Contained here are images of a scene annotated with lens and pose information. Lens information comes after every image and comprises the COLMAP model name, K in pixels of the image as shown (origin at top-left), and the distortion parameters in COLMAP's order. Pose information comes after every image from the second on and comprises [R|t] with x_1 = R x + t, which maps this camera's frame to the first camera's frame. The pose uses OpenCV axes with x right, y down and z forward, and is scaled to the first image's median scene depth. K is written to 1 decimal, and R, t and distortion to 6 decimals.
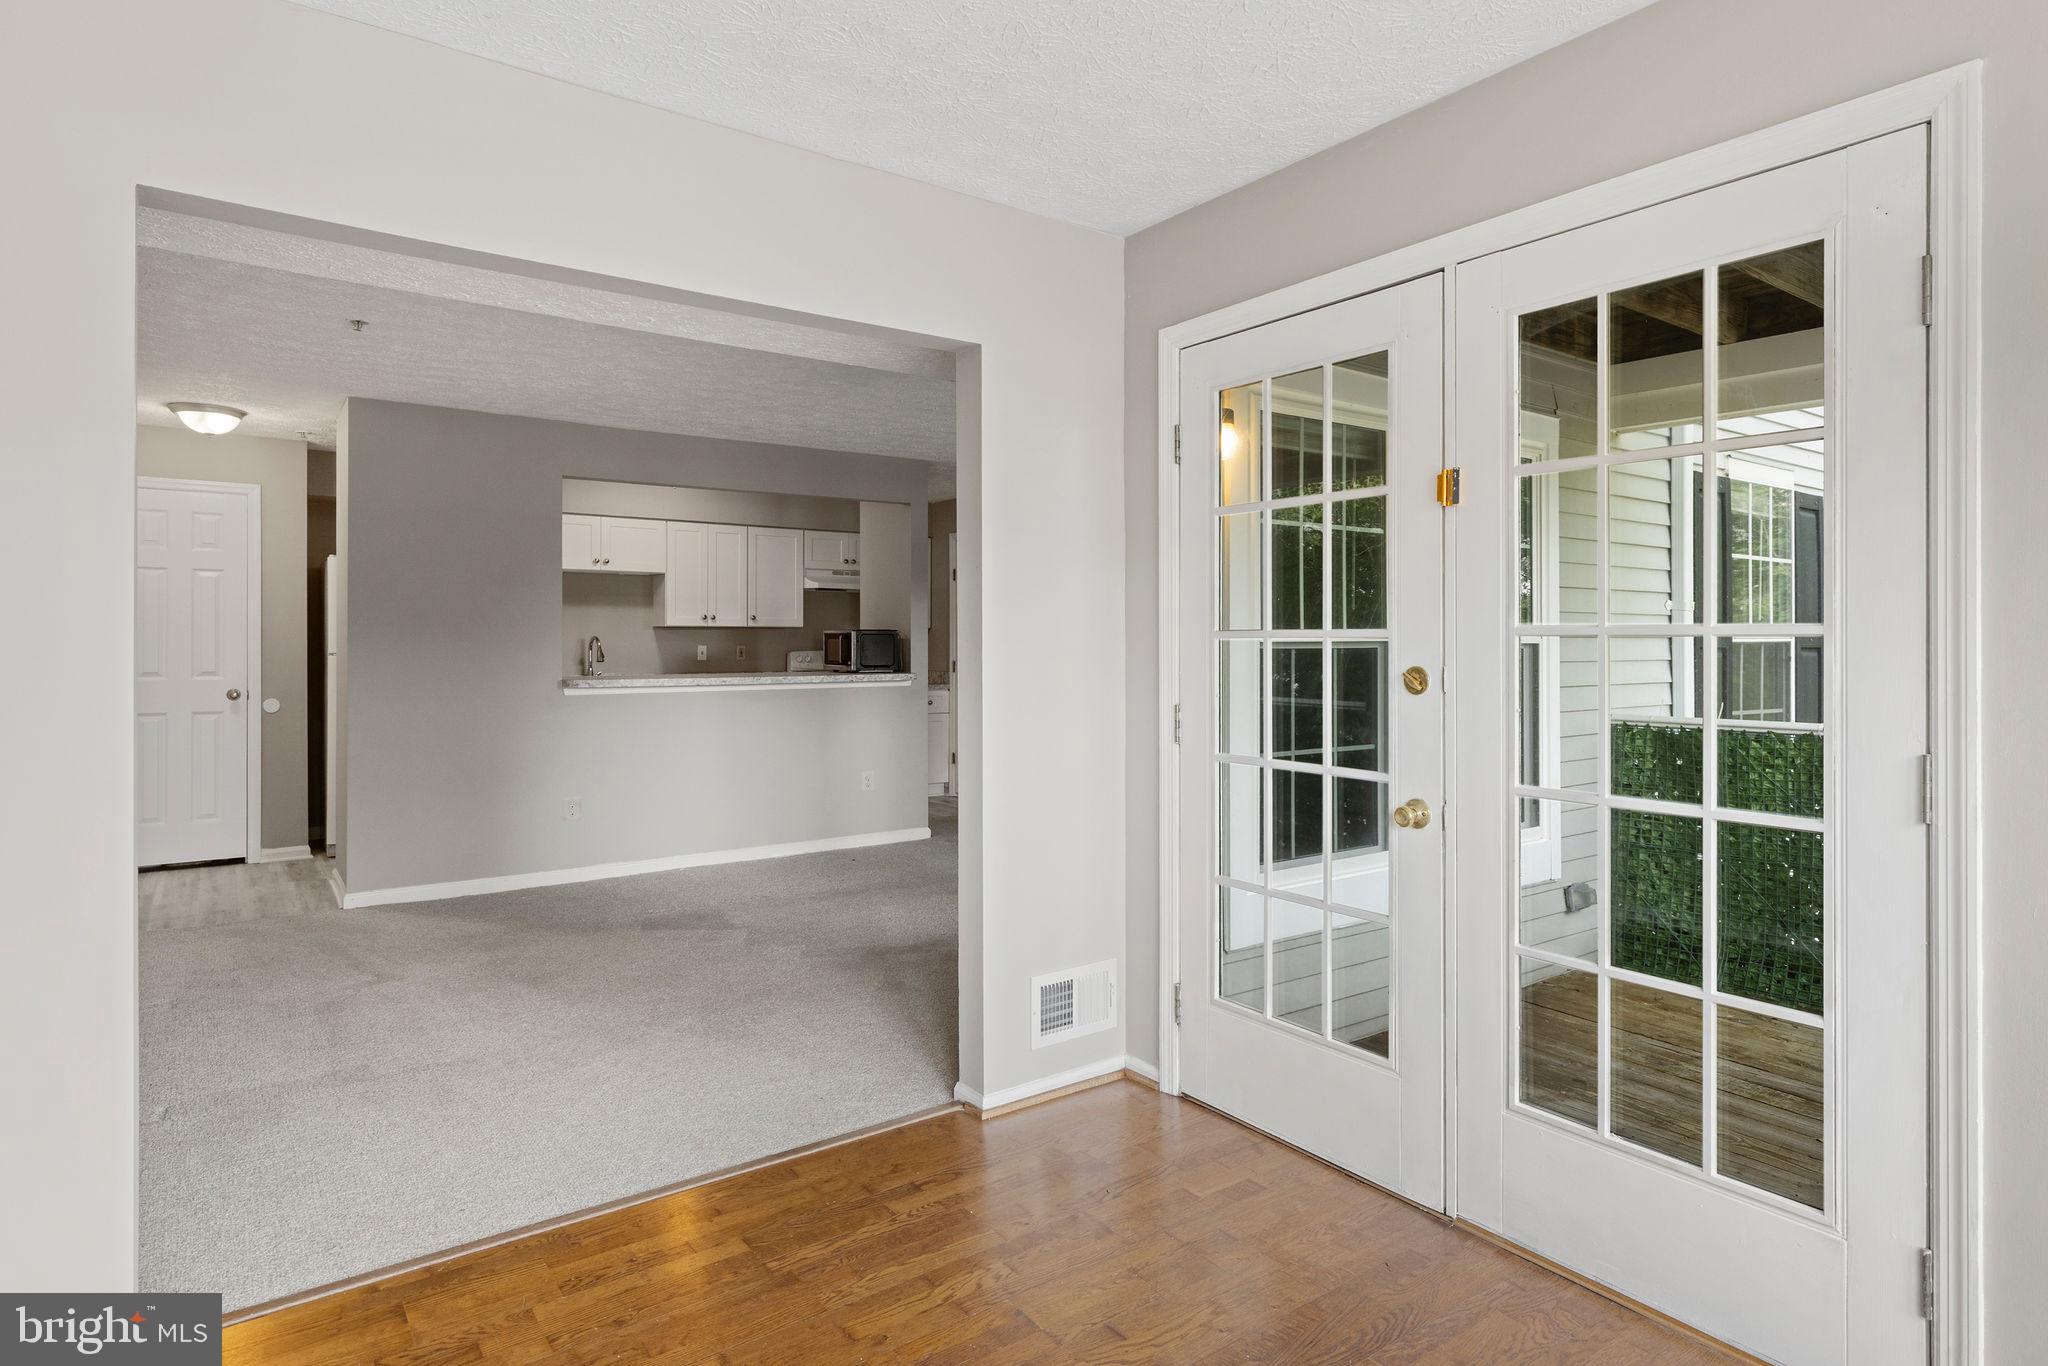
lens RADIAL K [[1132.6, 0, 1075.9], [0, 1132.6, 648.8], [0, 0, 1]] dist [0.003914, 0.002566]
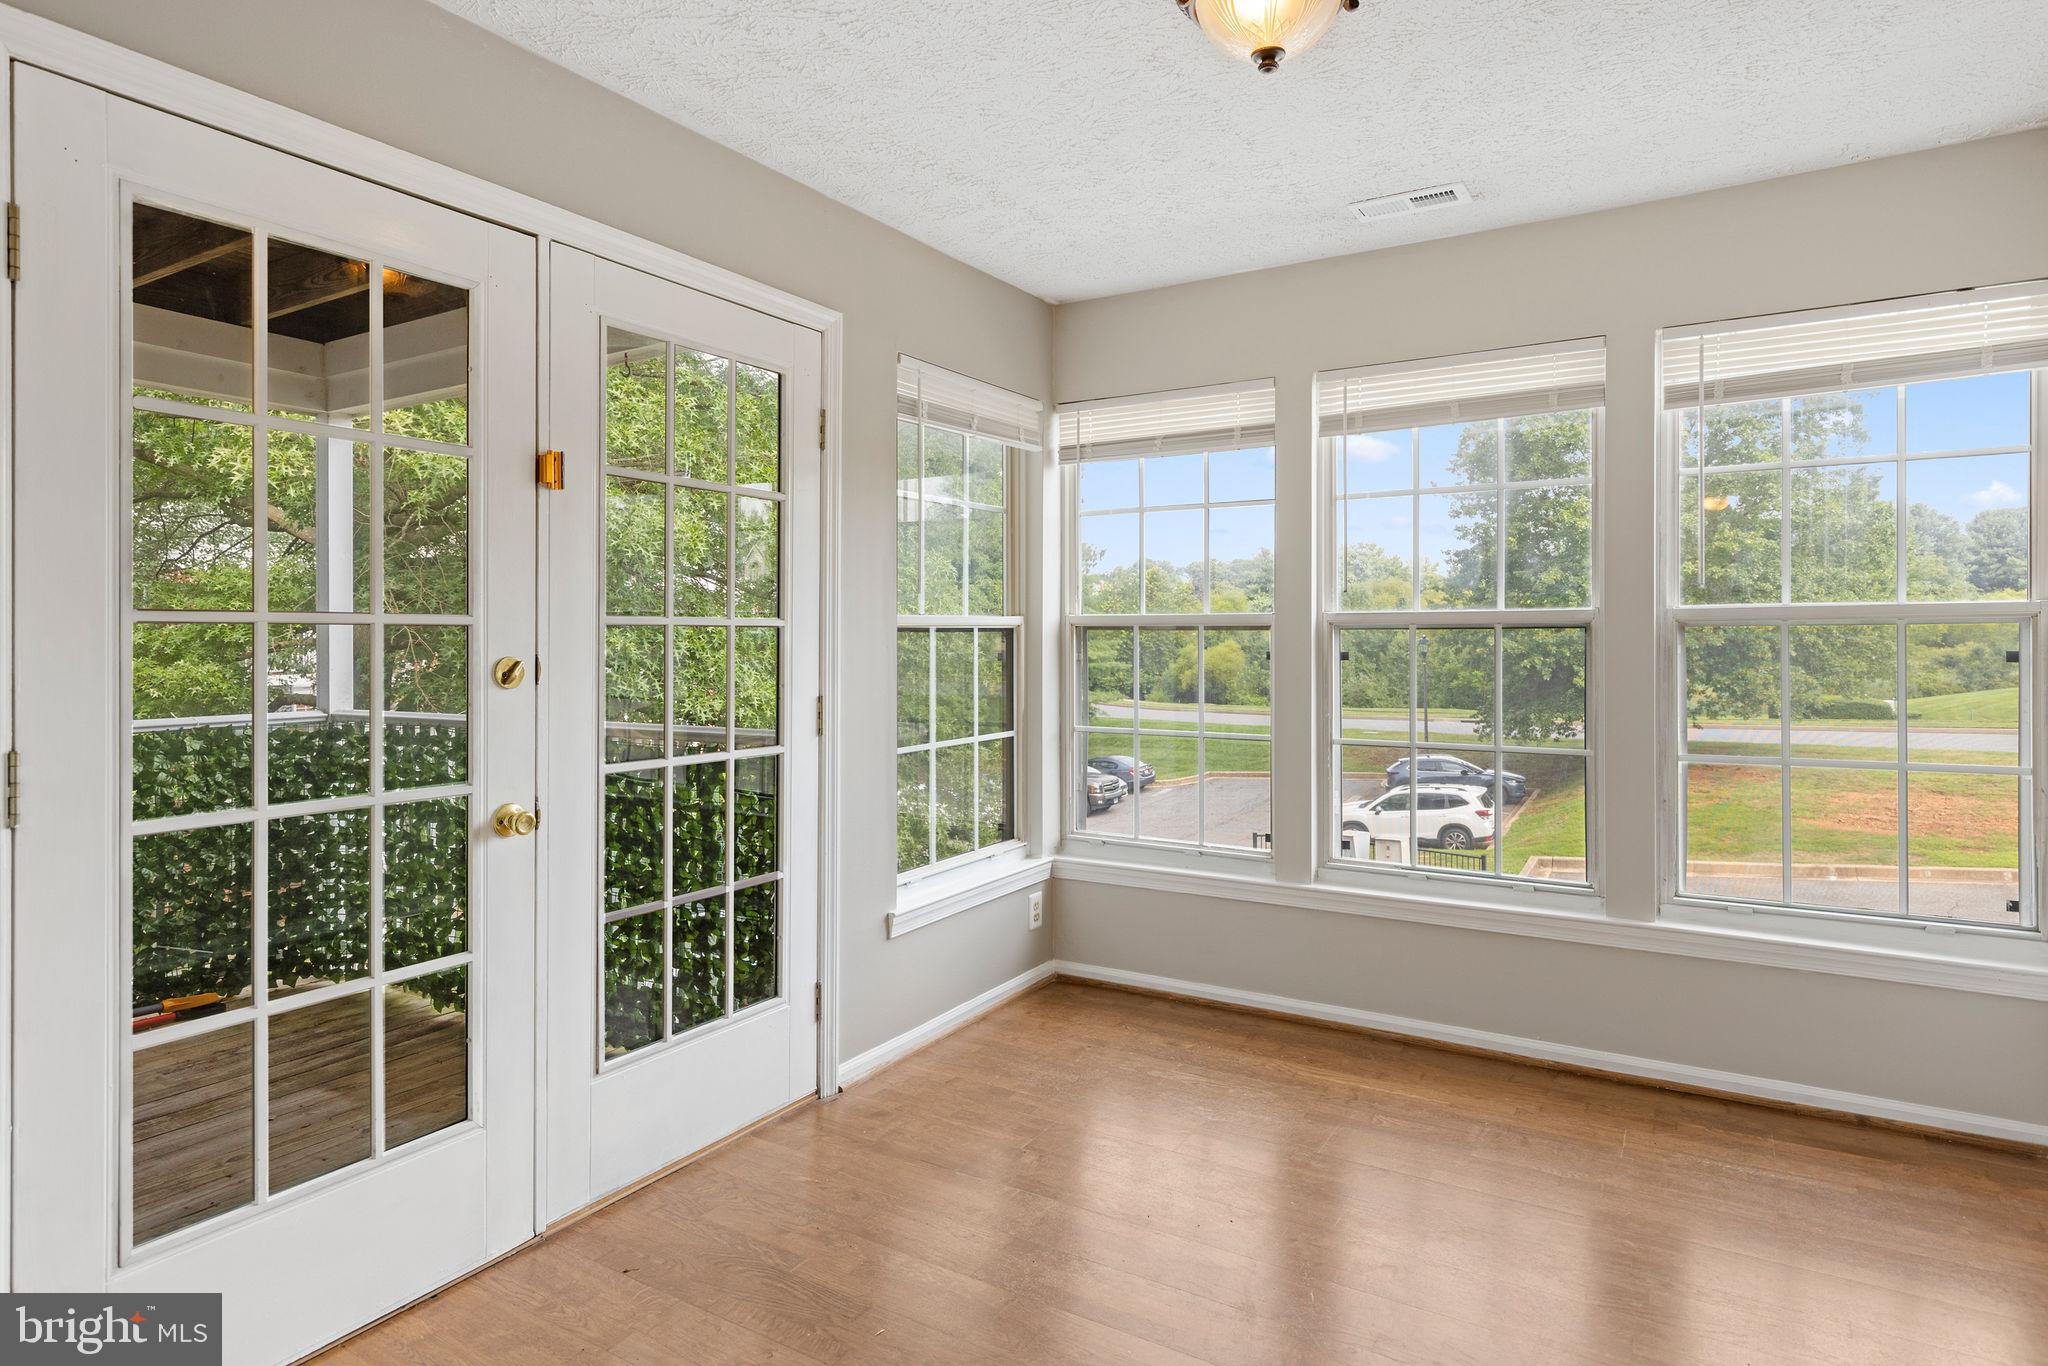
lens RADIAL K [[1132.6, 0, 1039.0], [0, 1132.6, 643.4], [0, 0, 1]] dist [0.003914, 0.002566]
pose [[-0.377450, -0.004010, 0.926021, -0.255878], [0.008321, 0.999936, 0.007722, 0.000772], [-0.925993, 0.010620, -0.377392, 0.350521]]
